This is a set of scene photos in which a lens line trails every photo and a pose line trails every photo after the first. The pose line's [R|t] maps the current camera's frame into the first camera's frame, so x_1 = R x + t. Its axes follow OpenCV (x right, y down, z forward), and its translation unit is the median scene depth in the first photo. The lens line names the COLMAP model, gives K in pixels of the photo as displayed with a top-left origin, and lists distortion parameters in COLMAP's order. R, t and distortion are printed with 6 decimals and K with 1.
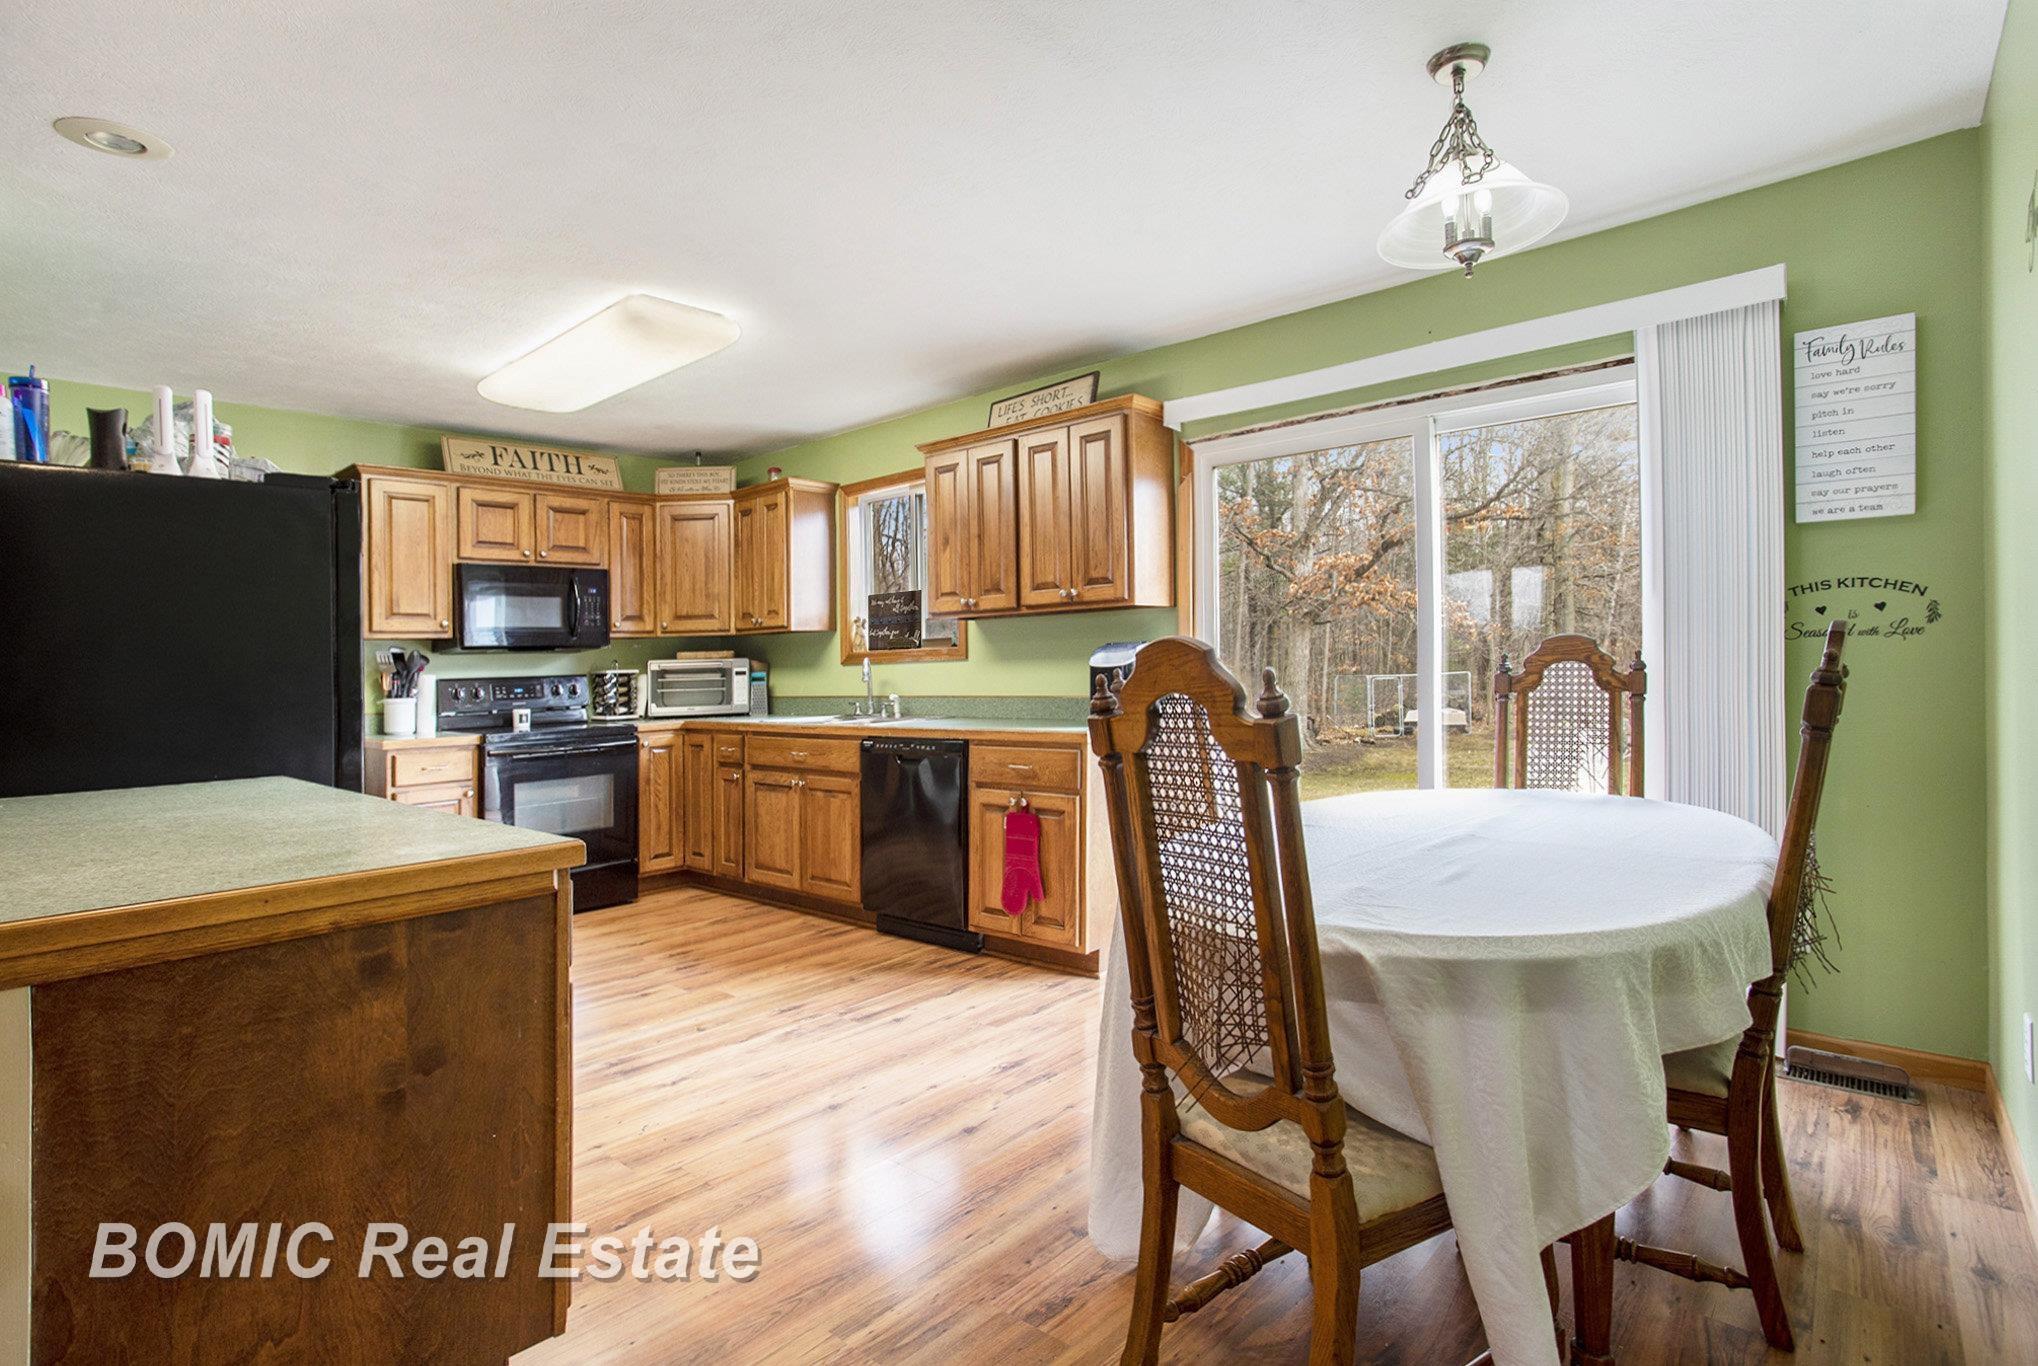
lens RADIAL K [[1054.9, 0, 1015.8], [0, 1054.9, 660.6], [0, 0, 1]] dist [-0.001592, -0.000275]
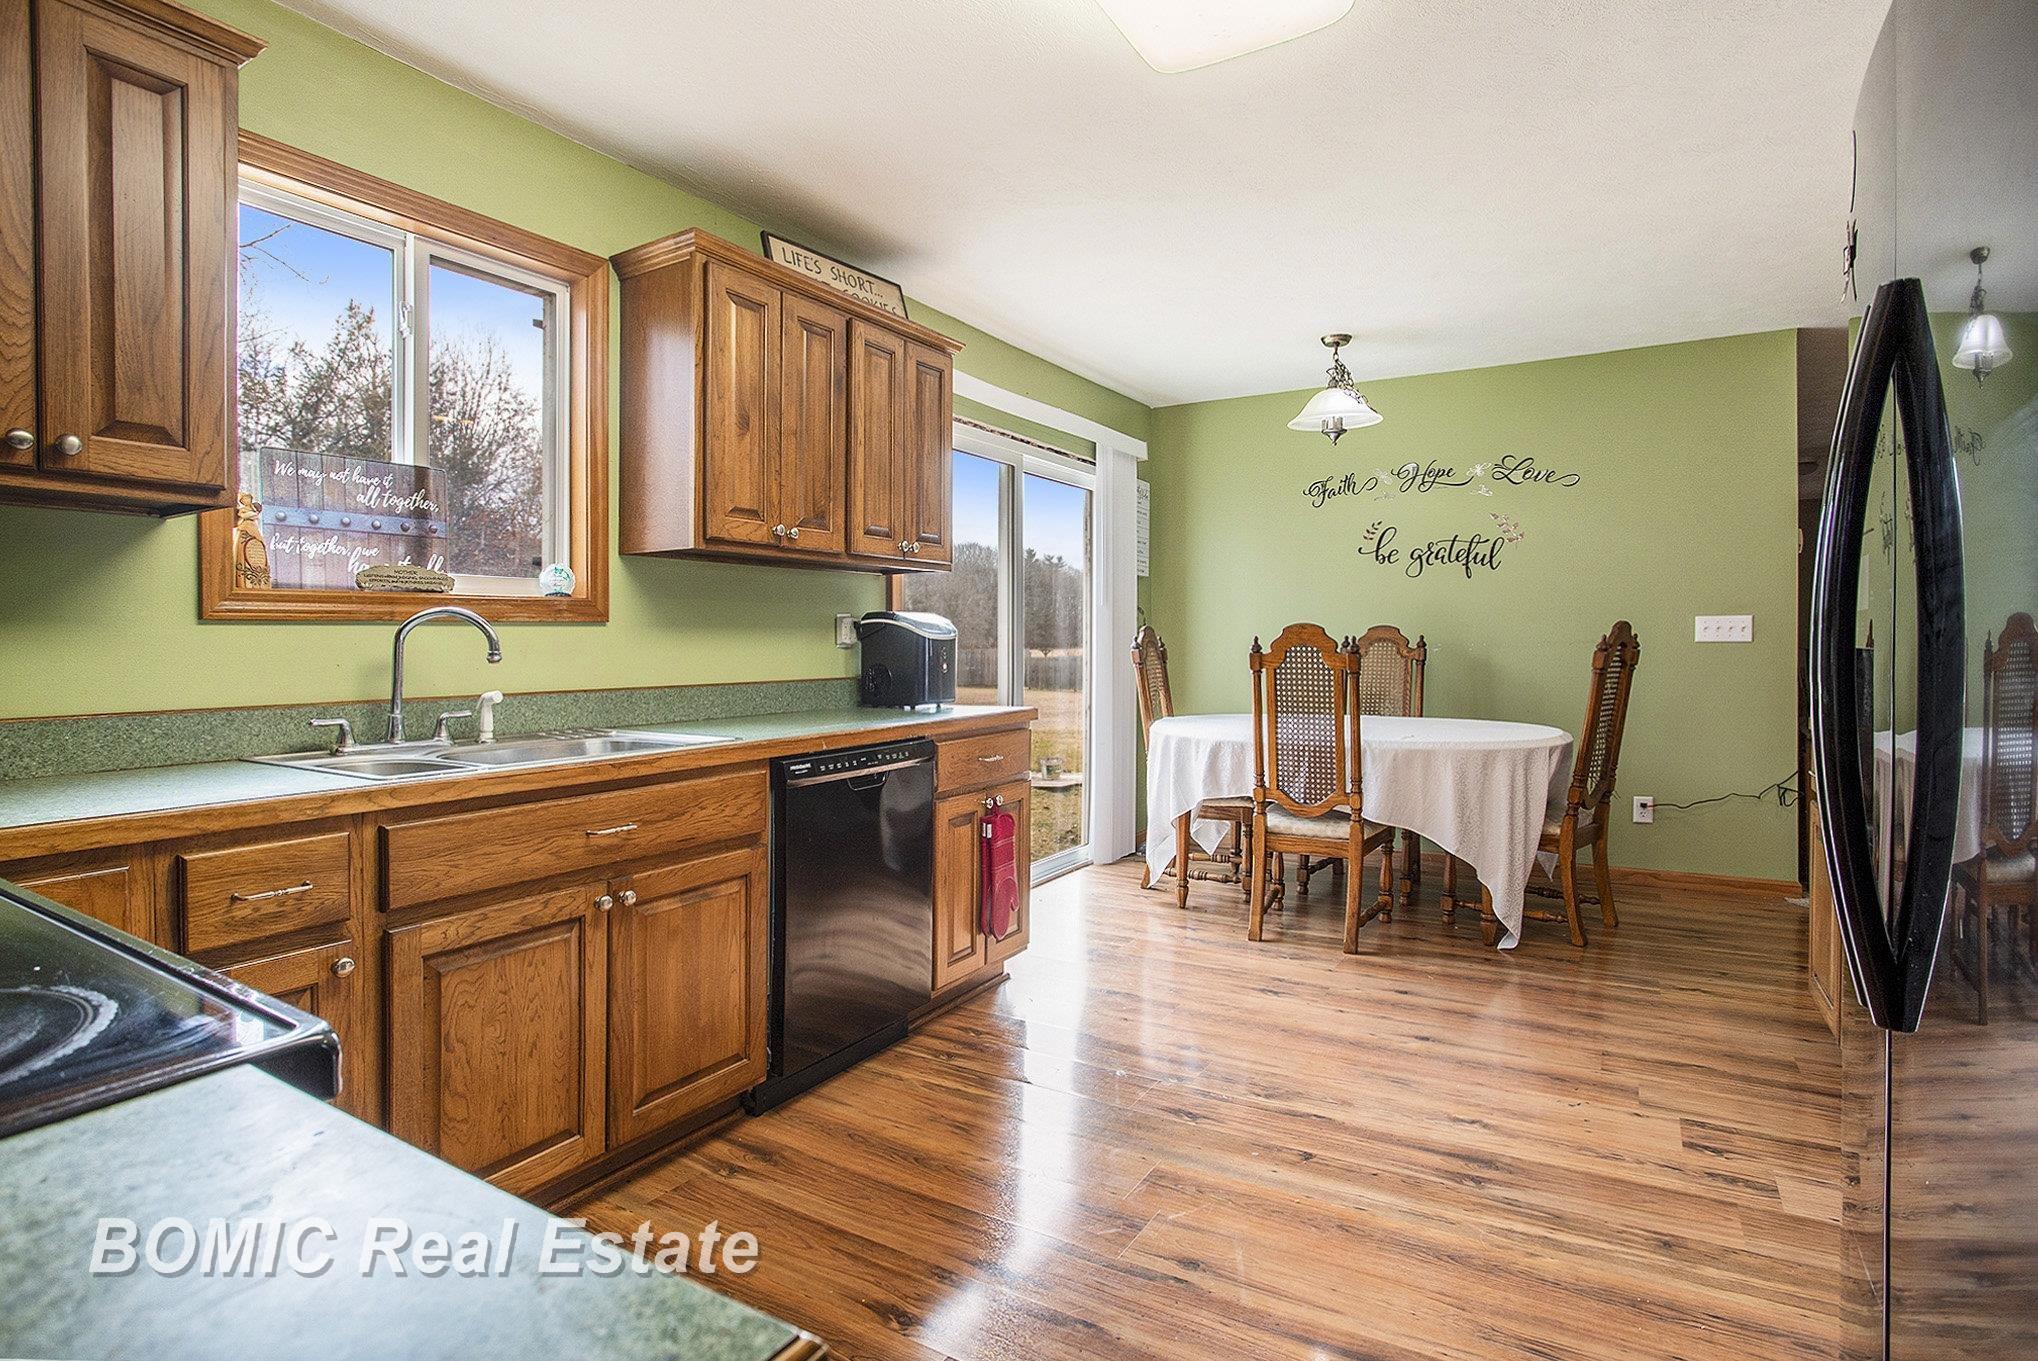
lens RADIAL K [[1039.8, 0, 1019.0], [0, 1039.8, 680.5], [0, 0, 1]] dist [-0.021011, 0.000225]
pose [[-0.204317, -0.013217, 0.978816, -0.861228], [-0.000030, 0.999909, 0.013495, 0.030586], [-0.978905, 0.002728, -0.204299, 1.244111]]
